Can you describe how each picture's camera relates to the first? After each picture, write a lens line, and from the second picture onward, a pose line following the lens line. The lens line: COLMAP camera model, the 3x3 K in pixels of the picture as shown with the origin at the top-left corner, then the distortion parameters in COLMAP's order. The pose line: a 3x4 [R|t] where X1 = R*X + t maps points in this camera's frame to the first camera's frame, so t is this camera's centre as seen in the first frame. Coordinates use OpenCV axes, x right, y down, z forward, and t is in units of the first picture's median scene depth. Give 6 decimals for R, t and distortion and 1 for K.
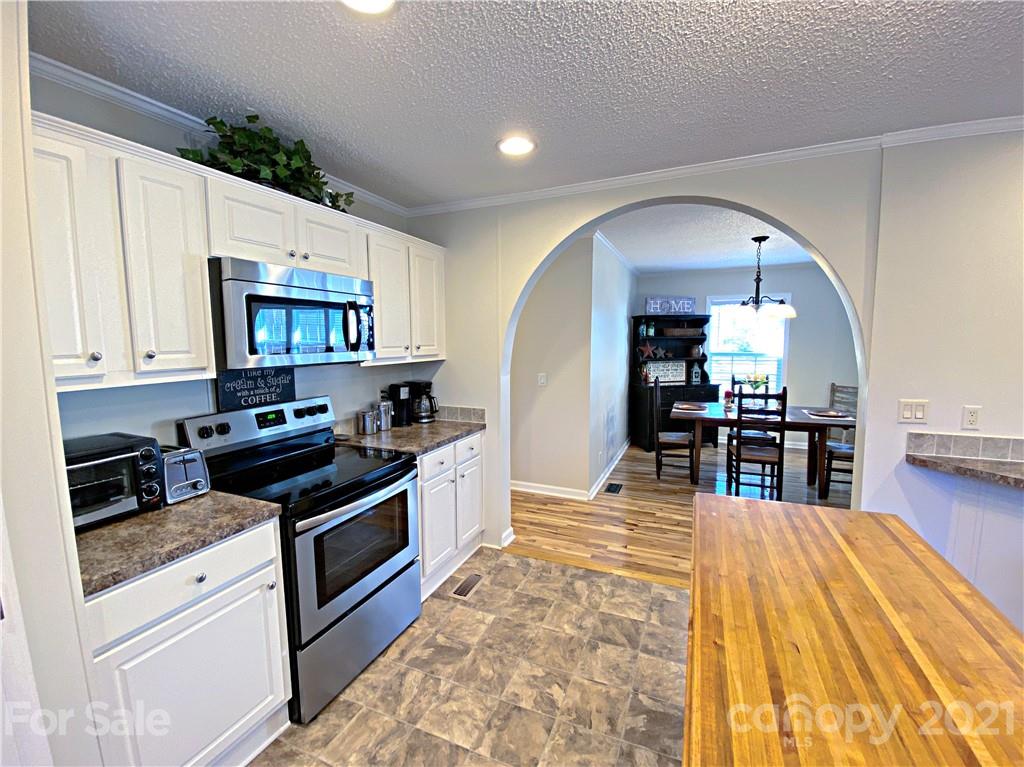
lens RADIAL K [[412.5, 0, 507.7], [0, 412.5, 384.1], [0, 0, 1]] dist [0.008402, -0.015230]
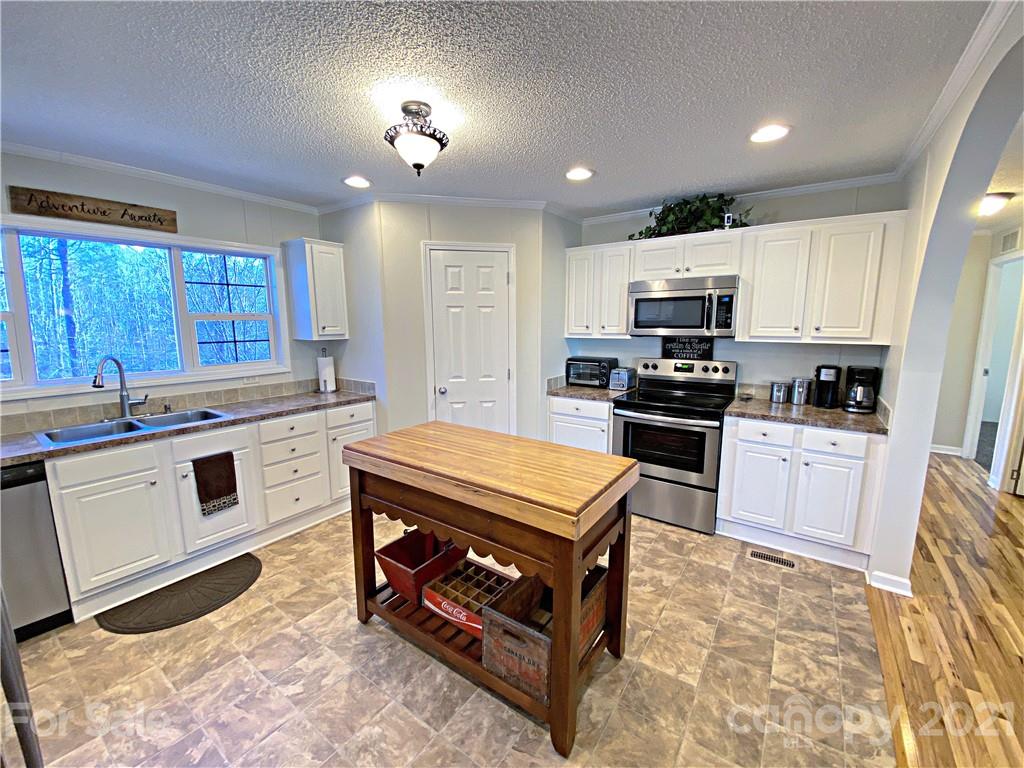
lens RADIAL K [[412.5, 0, 513.9], [0, 412.5, 387.8], [0, 0, 1]] dist [0.008402, -0.015230]
pose [[-0.165850, 0.171190, -0.971179, 0.918274], [-0.098333, 0.977038, 0.189016, -0.066352], [0.981236, 0.126848, -0.145208, 0.447136]]
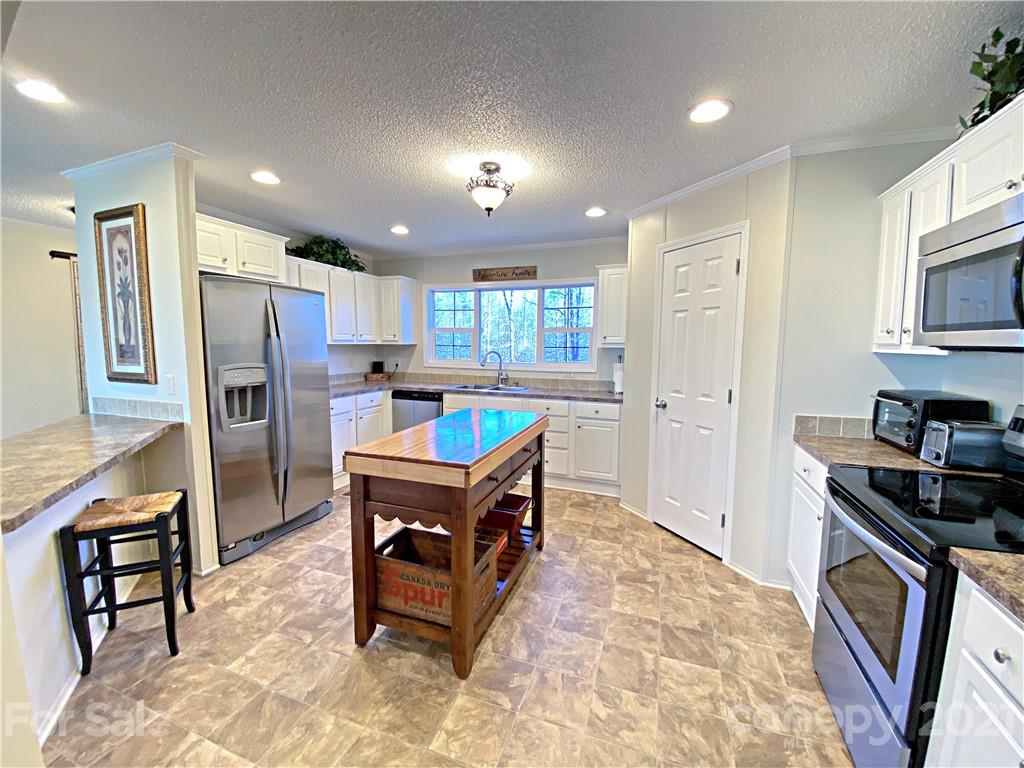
lens RADIAL K [[412.5, 0, 514.4], [0, 412.5, 390.3], [0, 0, 1]] dist [0.008402, -0.015230]
pose [[-0.996507, 0.012563, -0.082556, 0.247860], [-0.005149, 0.977494, 0.210902, -0.077495], [0.083348, 0.210590, -0.974015, 1.123916]]
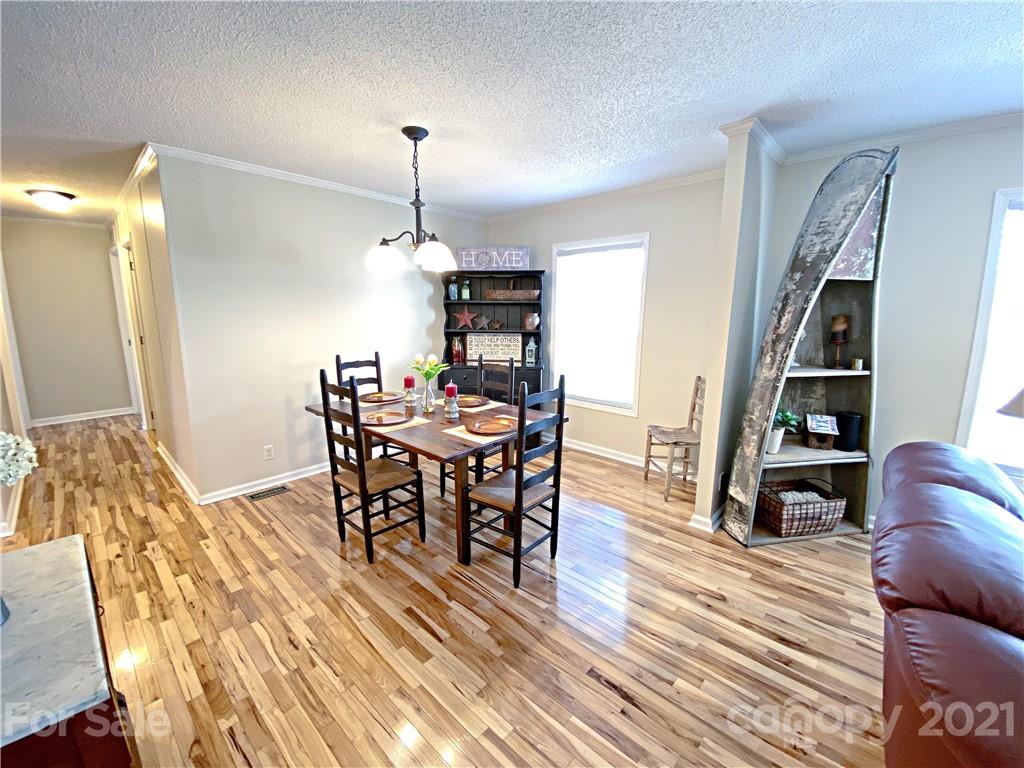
lens RADIAL K [[412.5, 0, 508.8], [0, 412.5, 382.3], [0, 0, 1]] dist [0.008402, -0.015230]
pose [[0.953565, 0.068291, -0.293343, 1.413880], [-0.047834, 0.995932, 0.076360, -0.056937], [0.297365, -0.058783, 0.952953, 0.643633]]
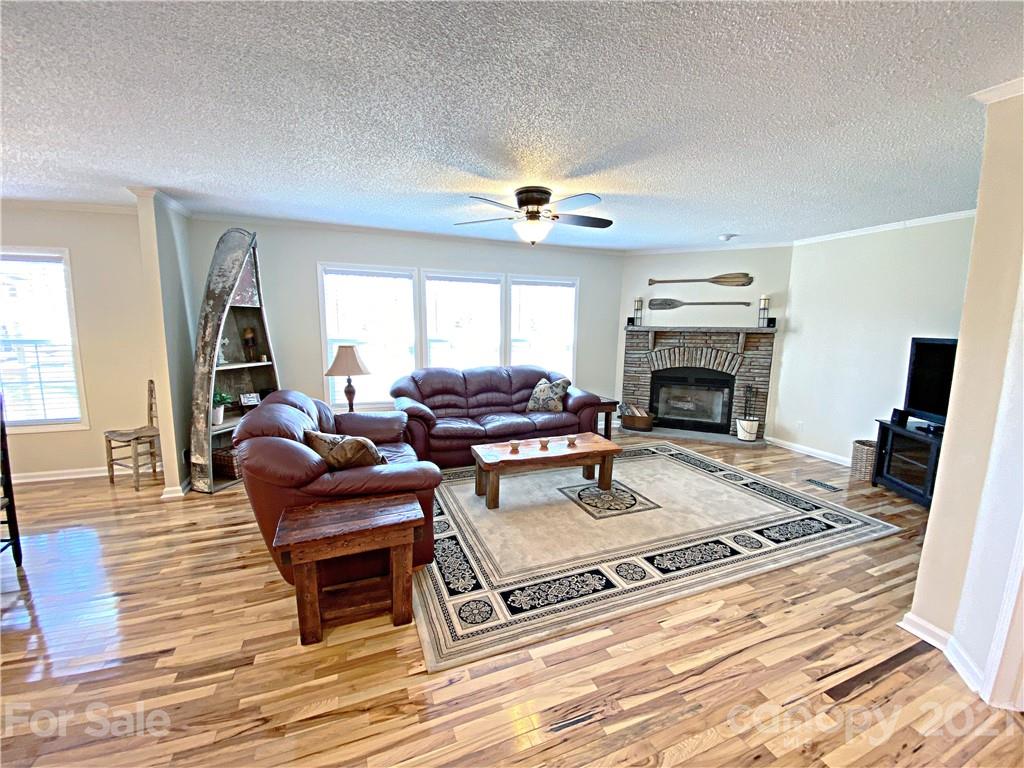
lens RADIAL K [[412.5, 0, 513.5], [0, 412.5, 383.5], [0, 0, 1]] dist [0.008402, -0.015230]
pose [[0.675365, -0.081019, 0.733020, 1.394958], [0.050013, 0.996691, 0.064082, -0.024201], [-0.735786, -0.006618, 0.677182, 0.083873]]
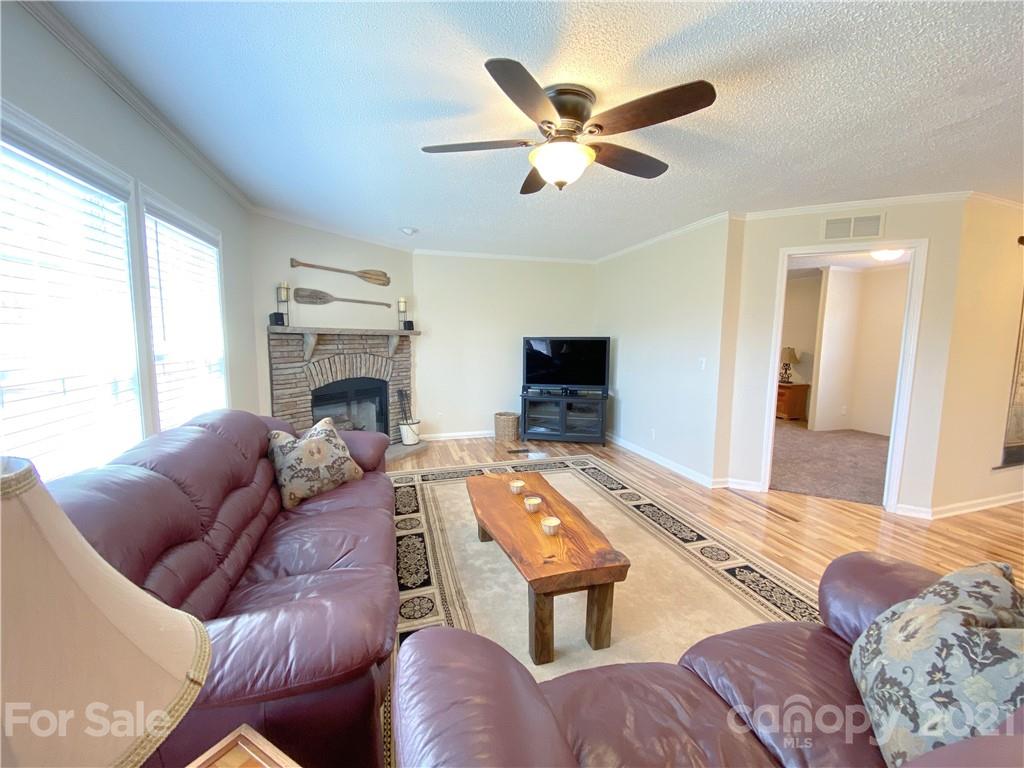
lens RADIAL K [[412.5, 0, 506.5], [0, 412.5, 392.4], [0, 0, 1]] dist [0.008402, -0.015230]
pose [[-0.667549, -0.092831, 0.738756, 1.842245], [0.077382, 0.978174, 0.192839, -0.143283], [-0.740534, 0.185896, -0.645796, 1.435871]]
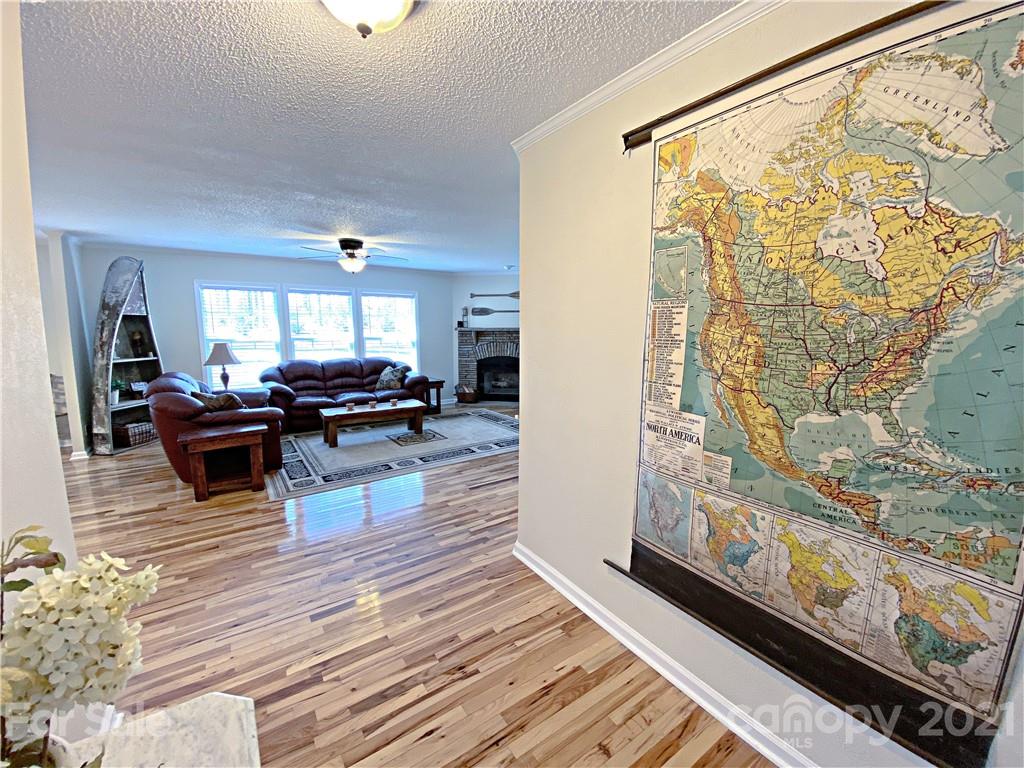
lens RADIAL K [[412.5, 0, 516.5], [0, 412.5, 384.2], [0, 0, 1]] dist [0.008402, -0.015230]
pose [[0.494478, -0.098292, 0.863615, 1.059066], [0.078671, 0.994568, 0.068152, 0.076924], [-0.865623, 0.034242, 0.499525, -0.679107]]
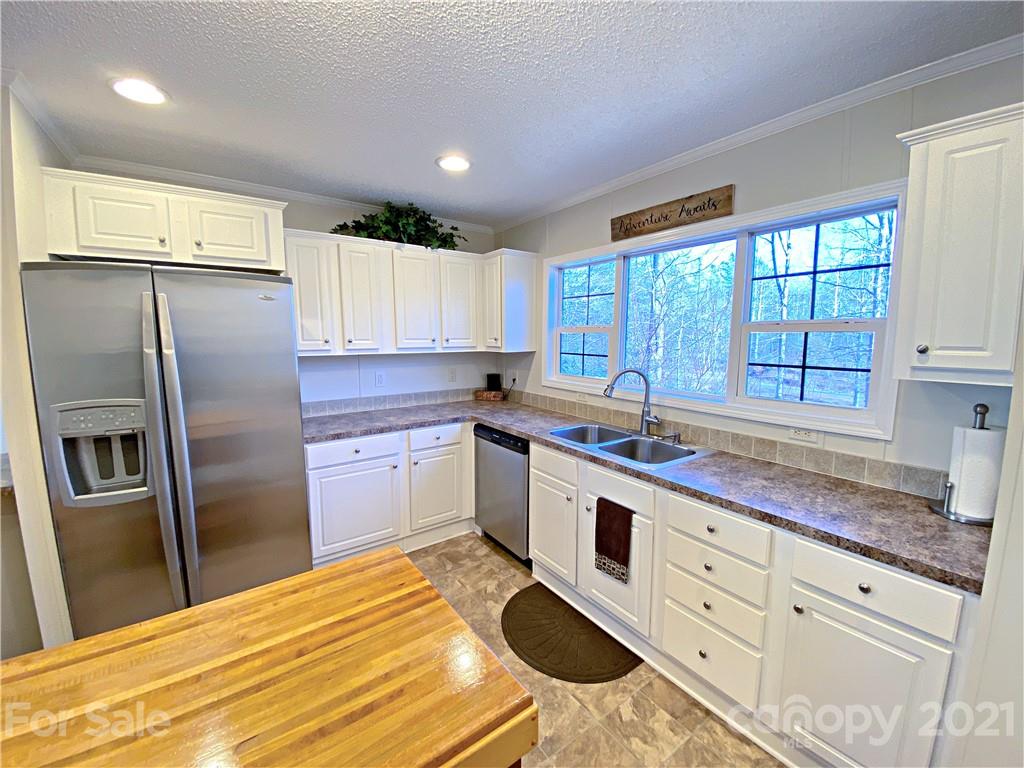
lens RADIAL K [[412.5, 0, 512.6], [0, 412.5, 384.2], [0, 0, 1]] dist [0.008402, -0.015230]
pose [[-0.870524, -0.044556, 0.490104, -0.015092], [0.059835, 0.978921, 0.195276, -0.033780], [-0.488474, 0.199318, -0.849509, 0.330300]]
